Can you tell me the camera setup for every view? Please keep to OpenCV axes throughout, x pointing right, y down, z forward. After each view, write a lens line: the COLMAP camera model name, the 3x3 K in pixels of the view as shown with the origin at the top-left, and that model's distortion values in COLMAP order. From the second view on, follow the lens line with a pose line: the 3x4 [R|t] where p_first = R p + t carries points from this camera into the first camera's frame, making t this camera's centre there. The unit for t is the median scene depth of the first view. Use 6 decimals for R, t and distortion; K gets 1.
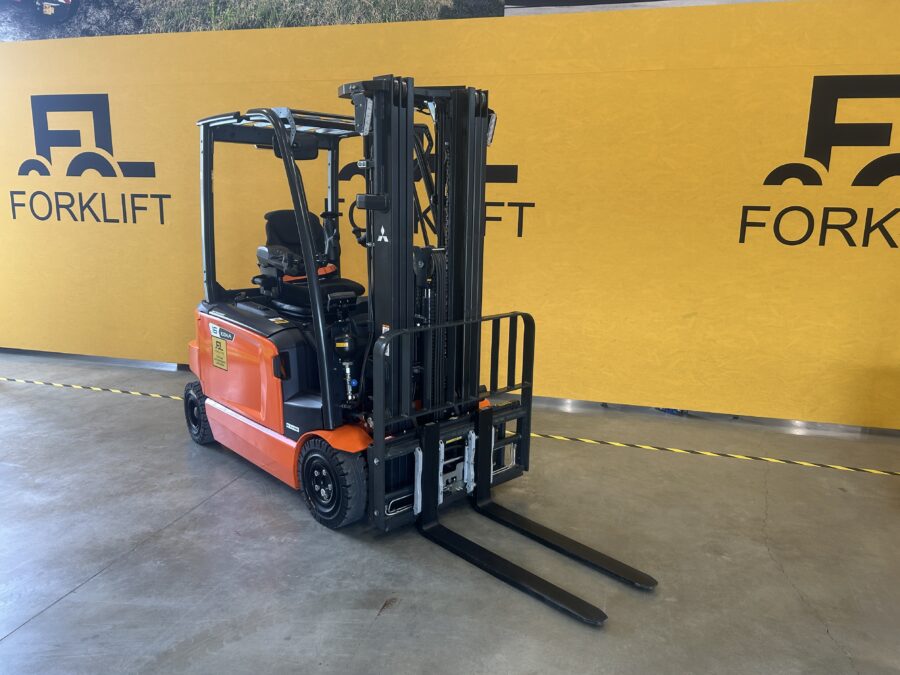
lens RADIAL K [[680.8, 0, 450.0], [0, 680.8, 337.5], [0, 0, 1]] dist [0.039558, -0.038669]
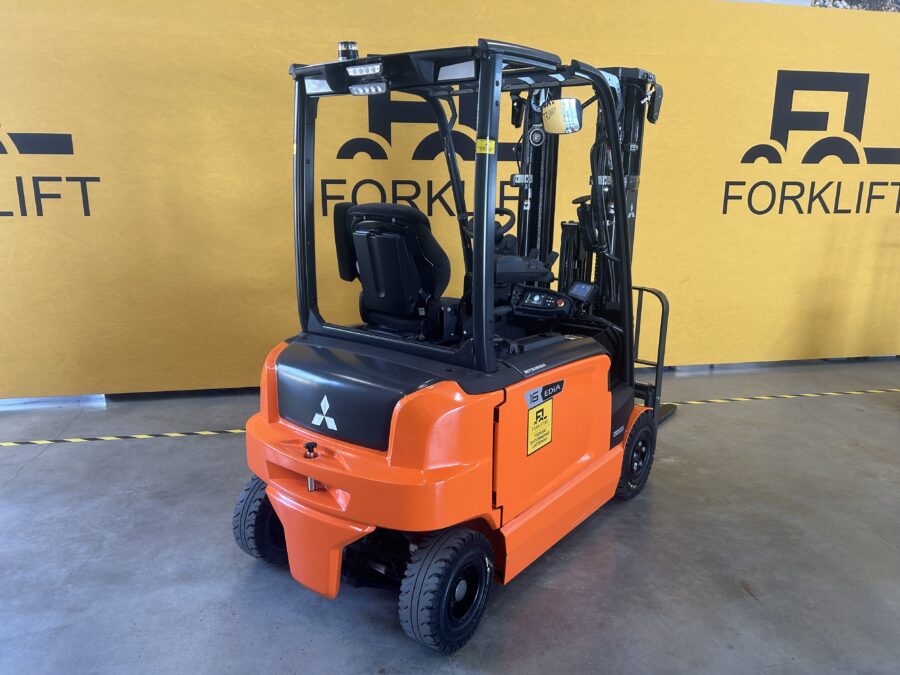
lens RADIAL K [[680.8, 0, 450.0], [0, 680.8, 337.5], [0, 0, 1]] dist [0.039558, -0.038669]
pose [[0.896156, -0.112842, 0.429151, -0.494354], [0.097738, 0.993570, 0.057156, -0.042735], [-0.432841, -0.009276, 0.901422, 0.162142]]
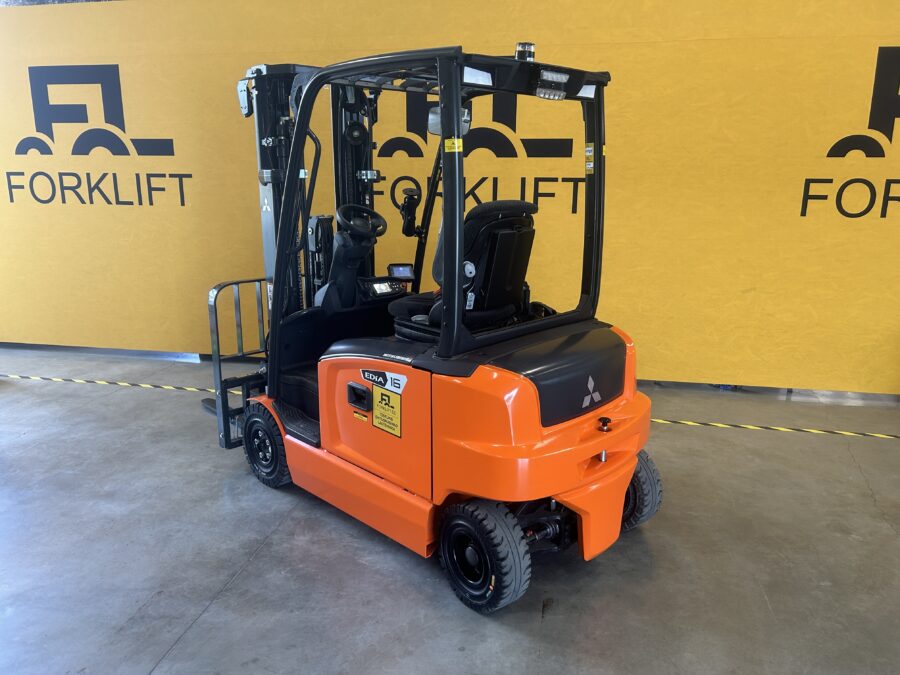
lens RADIAL K [[680.8, 0, 450.0], [0, 680.8, 337.5], [0, 0, 1]] dist [0.039558, -0.038669]
pose [[0.996719, -0.029485, 0.075380, -0.162489], [0.026856, 0.999003, 0.035654, -0.011544], [-0.076356, -0.033513, 0.996517, 0.041584]]
